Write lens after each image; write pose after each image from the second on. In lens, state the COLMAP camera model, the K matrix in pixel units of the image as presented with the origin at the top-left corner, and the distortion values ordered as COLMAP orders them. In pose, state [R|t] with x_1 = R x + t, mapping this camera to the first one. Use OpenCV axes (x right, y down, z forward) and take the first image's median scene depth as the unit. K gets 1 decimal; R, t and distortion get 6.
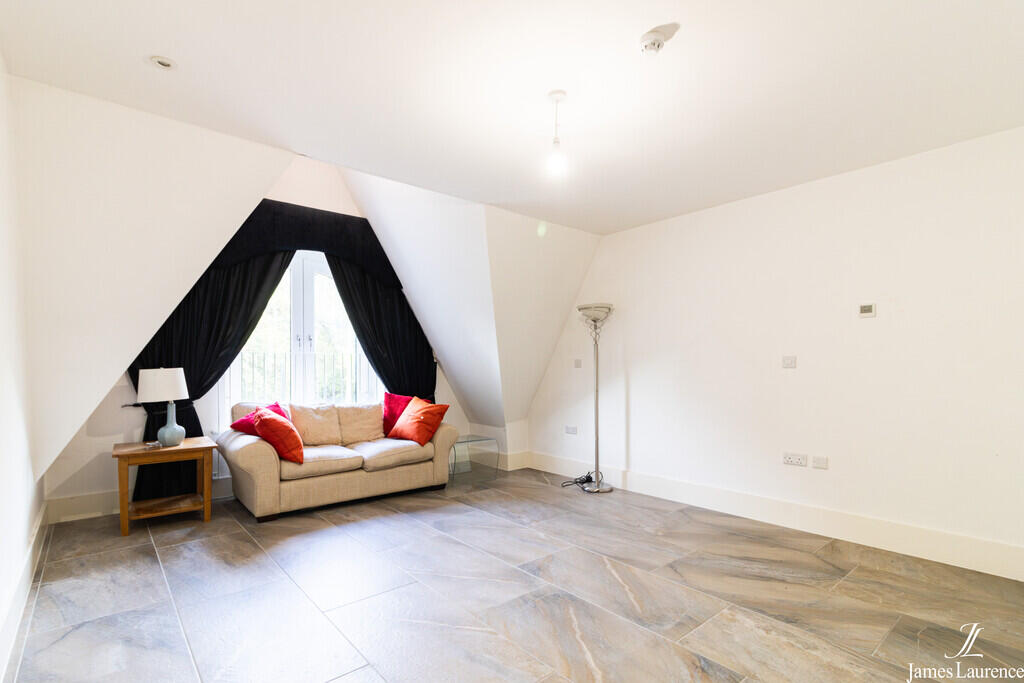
lens RADIAL K [[480.5, 0, 513.2], [0, 480.5, 347.3], [0, 0, 1]] dist [0.008874, -0.000126]
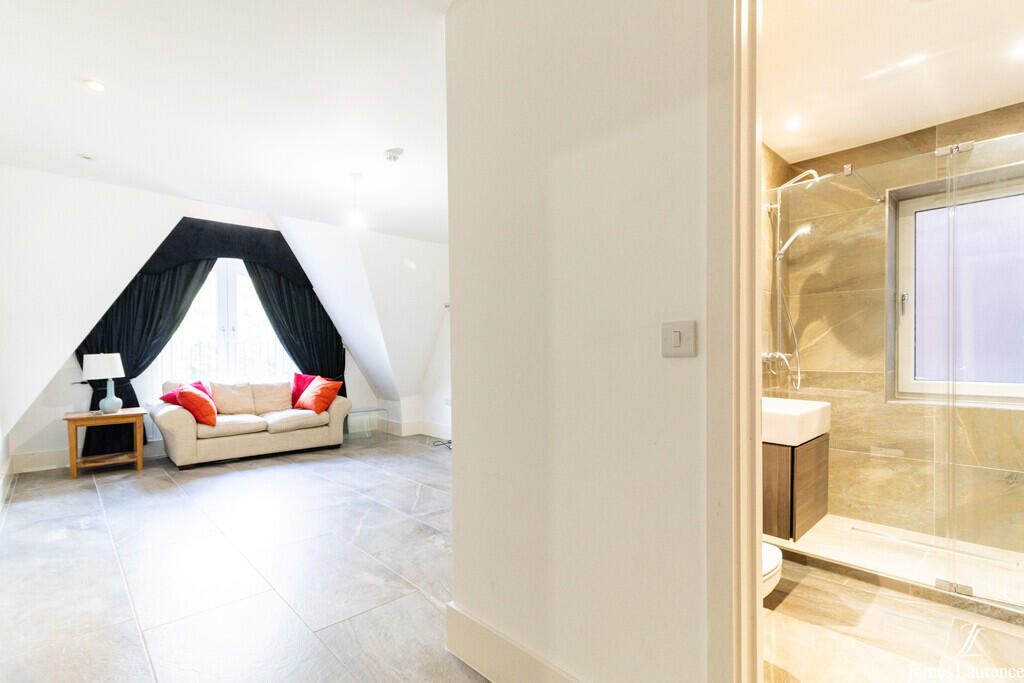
lens RADIAL K [[475.8, 0, 512.0], [0, 475.8, 341.5], [0, 0, 1]] dist [0.002764, 0.000748]
pose [[0.998848, -0.001547, 0.047952, 0.287165], [0.000668, 0.999832, 0.018333, -0.011045], [-0.047973, -0.018280, 0.998681, -0.307263]]
